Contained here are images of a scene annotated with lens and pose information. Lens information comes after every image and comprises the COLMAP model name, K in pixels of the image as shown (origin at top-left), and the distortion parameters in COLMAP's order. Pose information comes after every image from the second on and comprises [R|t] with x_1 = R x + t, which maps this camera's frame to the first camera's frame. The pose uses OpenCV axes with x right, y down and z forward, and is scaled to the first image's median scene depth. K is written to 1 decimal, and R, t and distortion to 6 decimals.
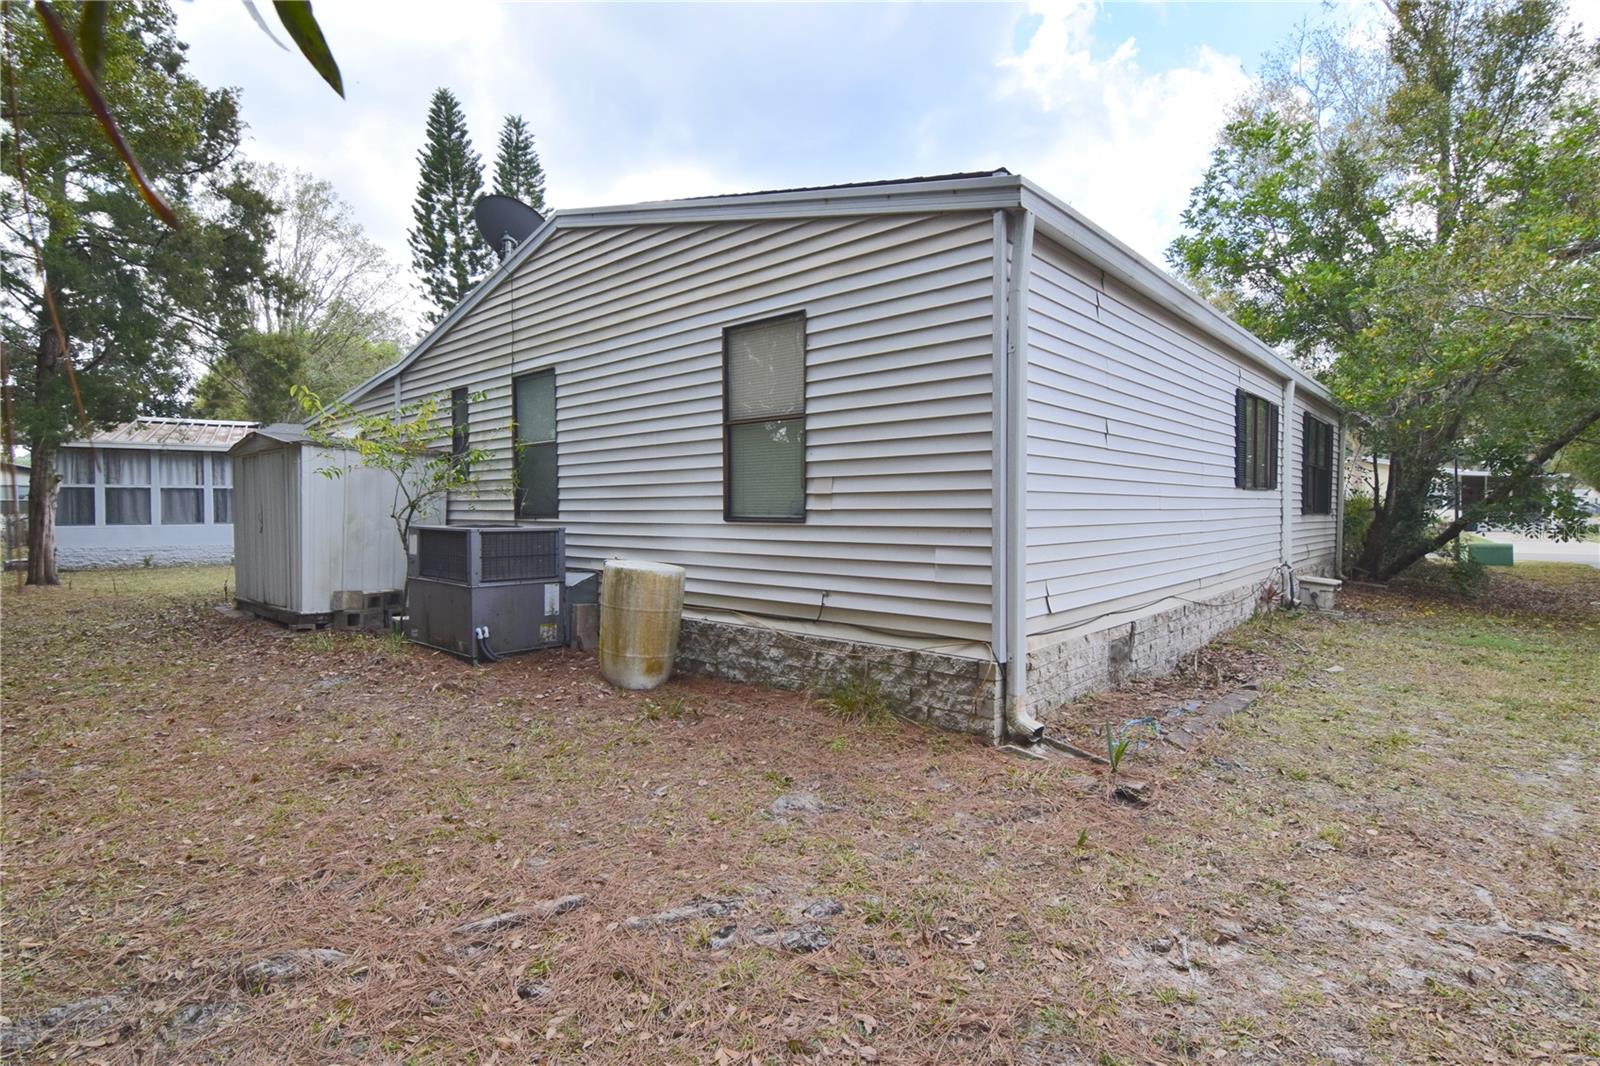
lens RADIAL K [[783.6, 0, 800.0], [0, 783.6, 533.0], [0, 0, 1]] dist [-0.016079, -0.001654]
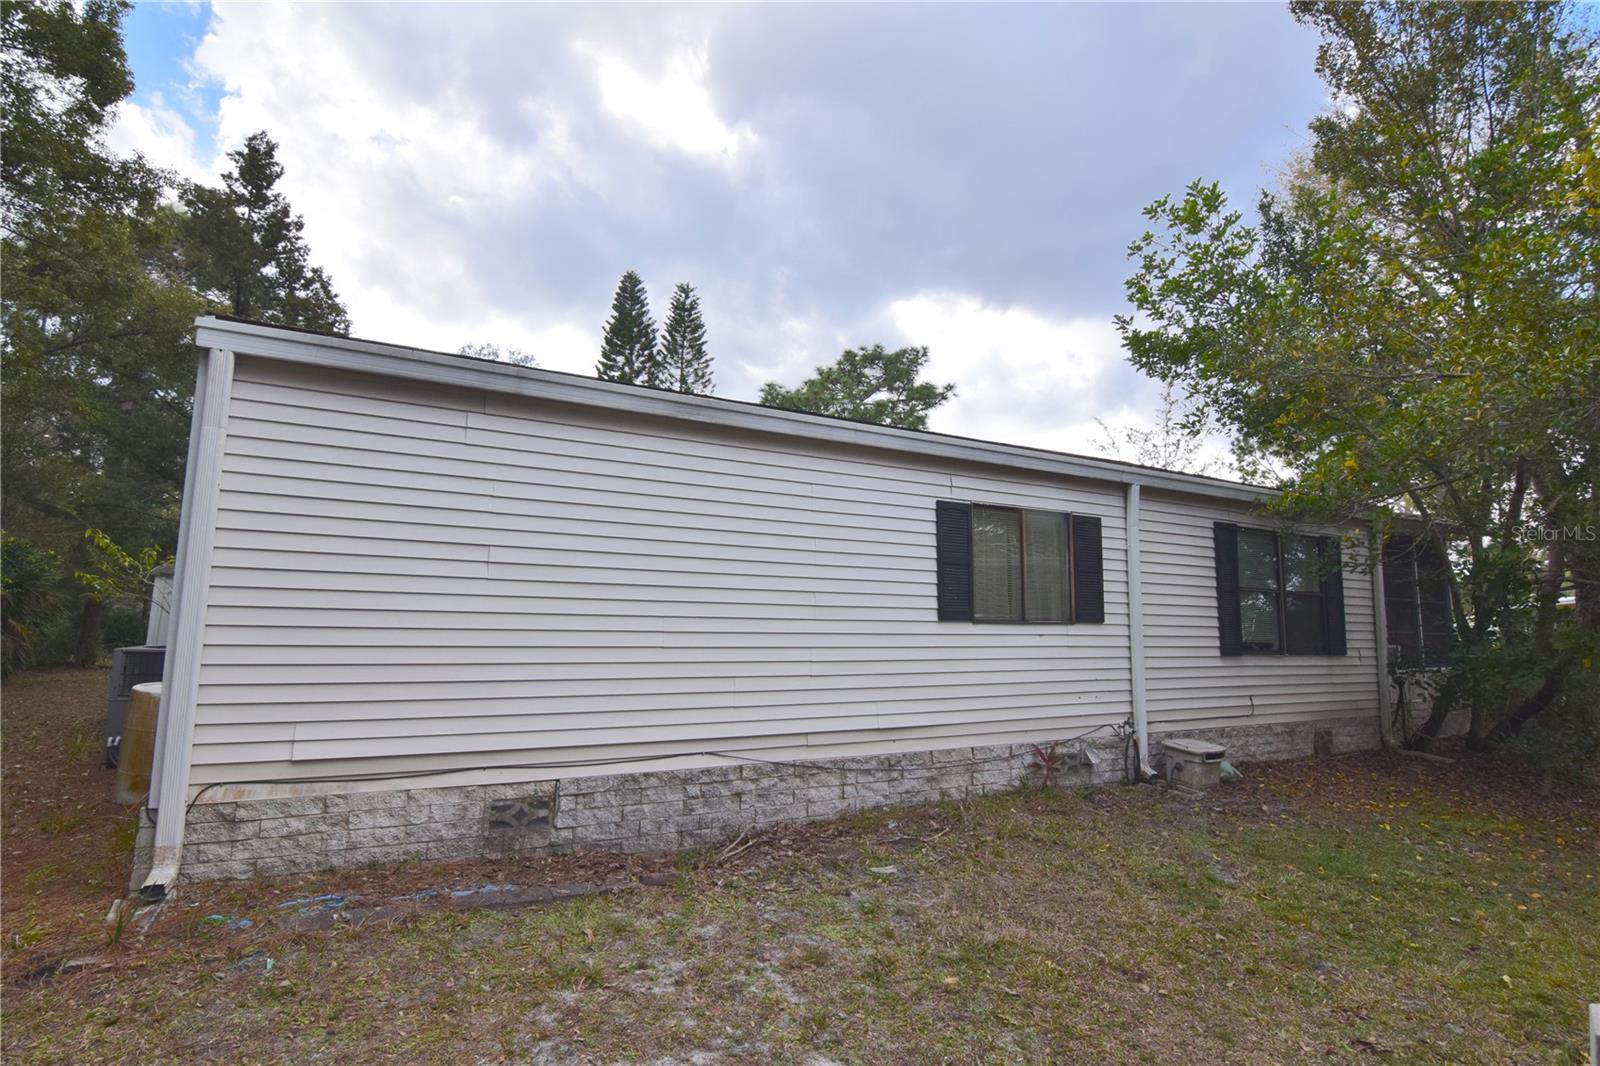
lens RADIAL K [[783.6, 0, 800.0], [0, 783.6, 533.0], [0, 0, 1]] dist [-0.016079, -0.001654]
pose [[0.941202, -0.025941, -0.336846, 0.189892], [-0.026559, 0.988280, -0.150321, -0.006190], [0.336798, 0.150429, 0.929483, 0.050264]]
